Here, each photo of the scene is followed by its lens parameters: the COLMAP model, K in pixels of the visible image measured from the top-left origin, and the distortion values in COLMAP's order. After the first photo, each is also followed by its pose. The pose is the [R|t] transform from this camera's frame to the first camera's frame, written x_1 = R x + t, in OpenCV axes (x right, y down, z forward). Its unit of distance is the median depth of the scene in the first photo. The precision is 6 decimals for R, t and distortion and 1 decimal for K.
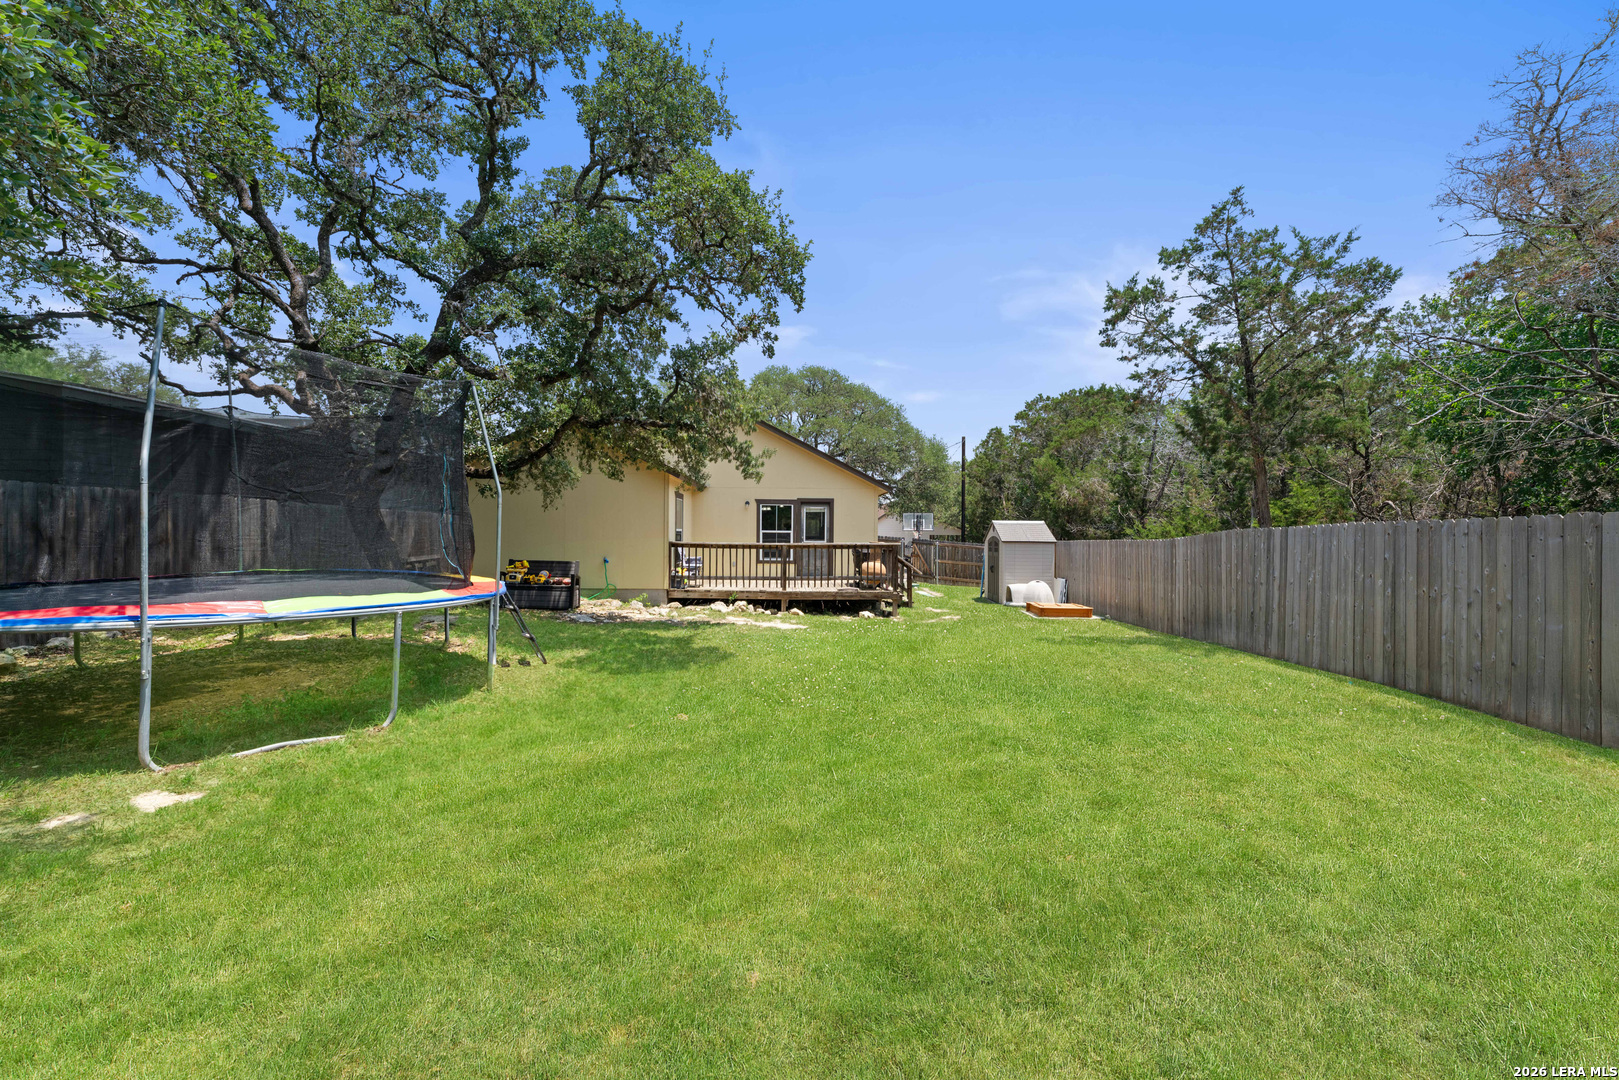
lens RADIAL K [[668.8, 0, 829.1], [0, 668.8, 542.4], [0, 0, 1]] dist [-0.001935, -0.000450]
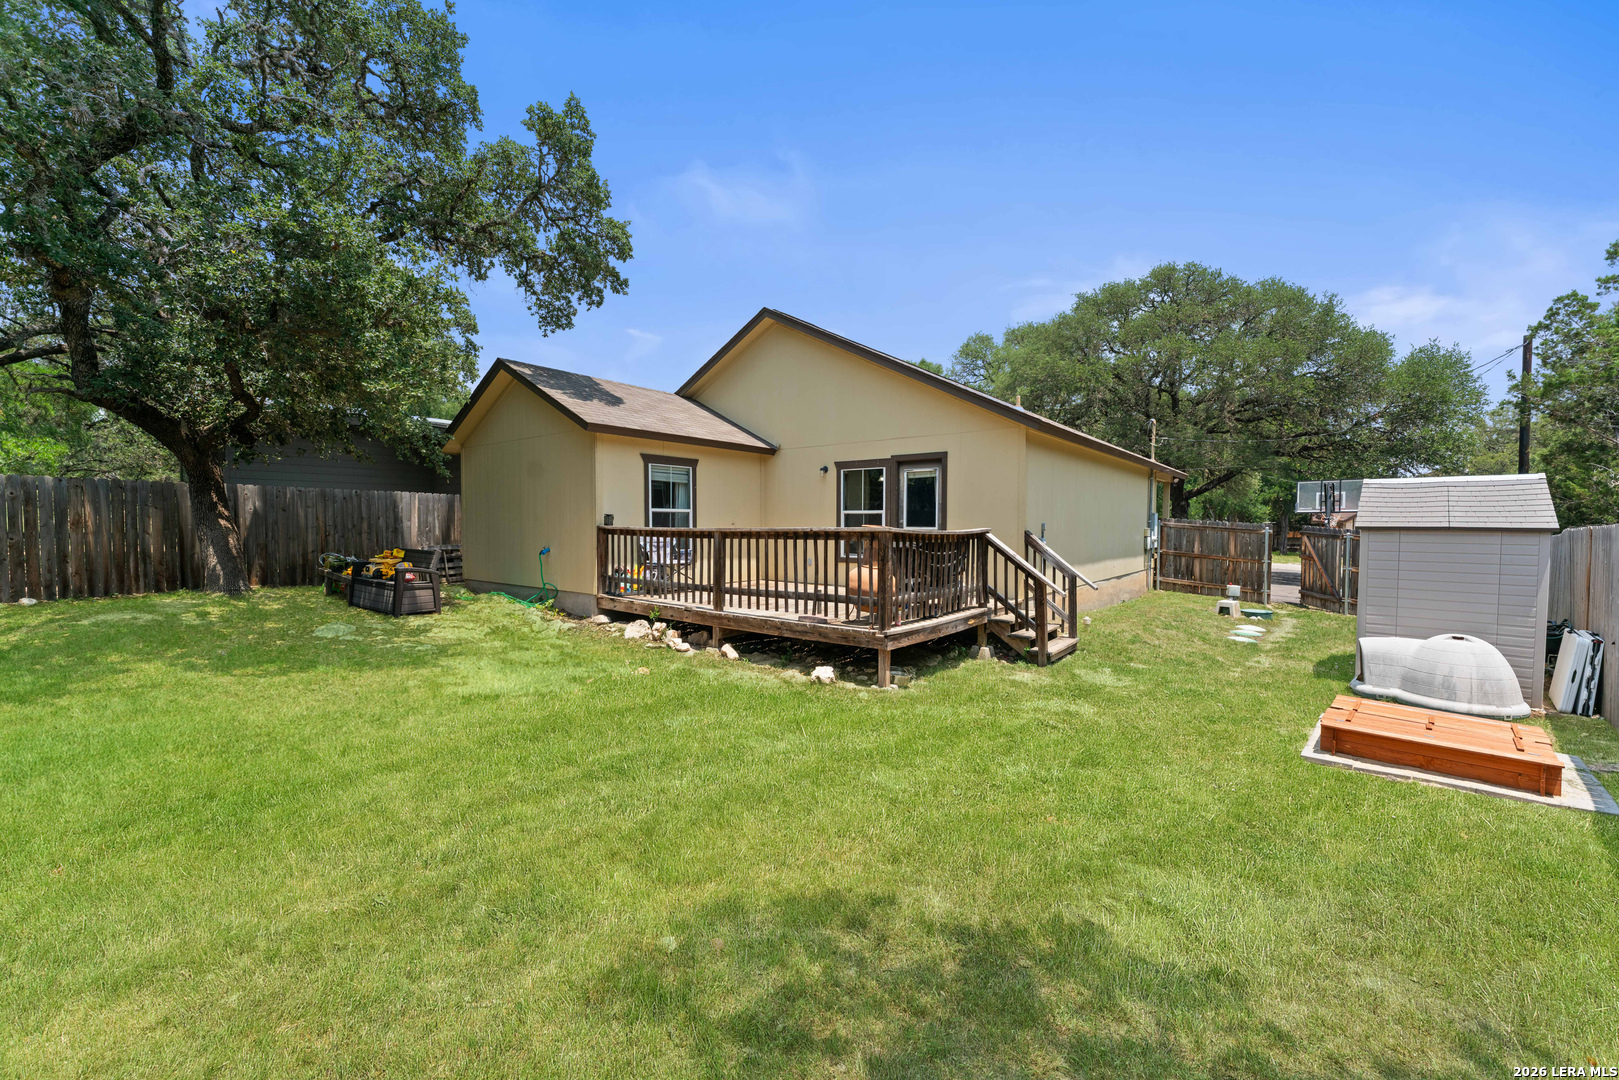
lens RADIAL K [[668.8, 0, 829.1], [0, 668.8, 542.4], [0, 0, 1]] dist [-0.001935, -0.000450]
pose [[0.744150, 0.013017, -0.667886, 0.315377], [-0.005115, 0.999892, 0.013788, 0.003748], [0.667993, -0.006844, 0.744136, 0.520996]]
